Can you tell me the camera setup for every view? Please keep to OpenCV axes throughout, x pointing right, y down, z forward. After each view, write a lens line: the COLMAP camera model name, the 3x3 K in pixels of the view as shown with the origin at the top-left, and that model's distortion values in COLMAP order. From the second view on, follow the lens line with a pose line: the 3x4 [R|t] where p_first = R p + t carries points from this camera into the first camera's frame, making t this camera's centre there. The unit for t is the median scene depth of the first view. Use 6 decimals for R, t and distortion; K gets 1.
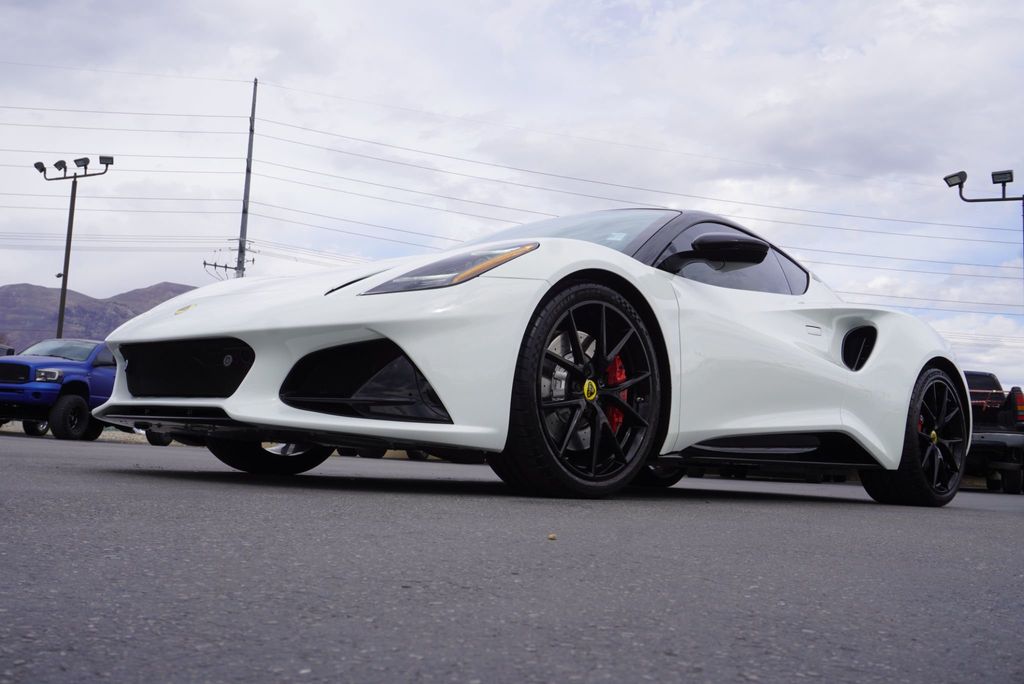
lens RADIAL K [[1077.2, 0, 512.0], [0, 1077.2, 342.0], [0, 0, 1]] dist [-0.009178, -0.000138]
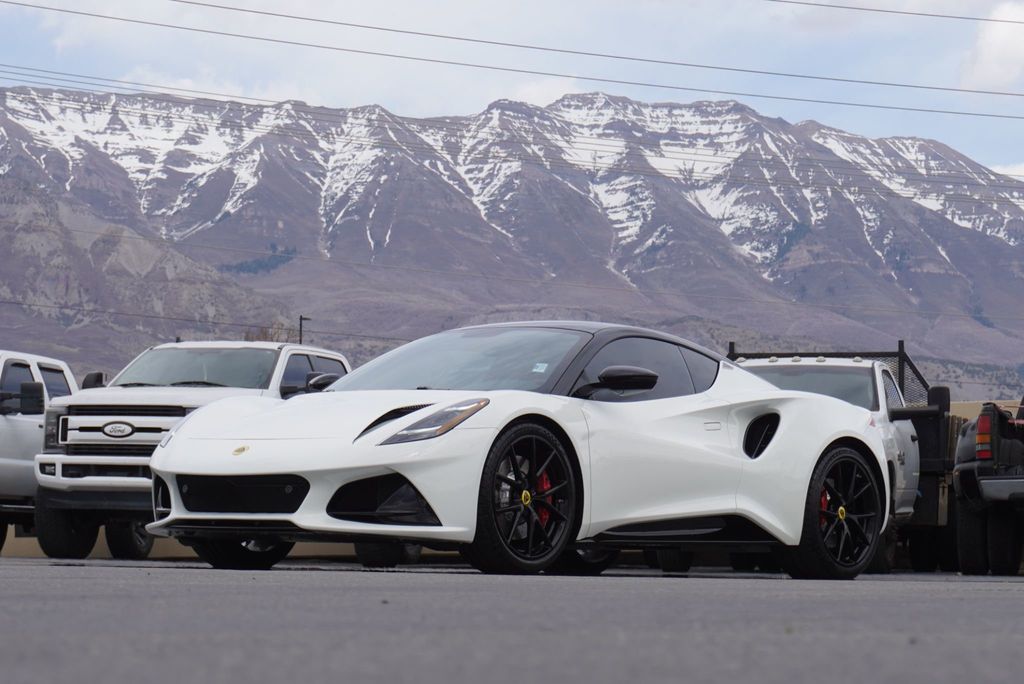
lens RADIAL K [[3309.8, 0, 512.0], [0, 3309.8, 342.0], [0, 0, 1]] dist [0.209602, 0.998086]
pose [[0.995007, -0.028895, 0.095531, -0.337898], [0.024259, 0.998487, 0.049343, -0.355323], [-0.096812, -0.046779, 0.994203, -3.155740]]
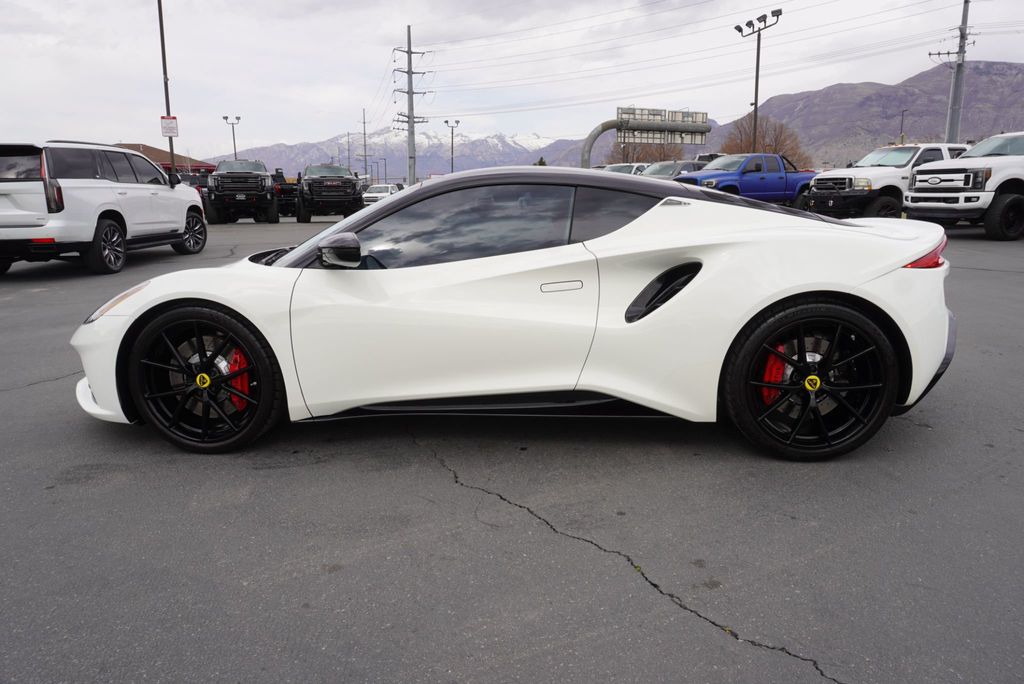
lens RADIAL K [[691.2, 0, 512.0], [0, 691.2, 342.0], [0, 0, 1]] dist [-0.038348, 0.020905]
pose [[0.626312, 0.097859, -0.773406, 0.943622], [0.145400, 0.960018, 0.239218, -0.148468], [0.765893, -0.262278, 0.587042, 0.741752]]
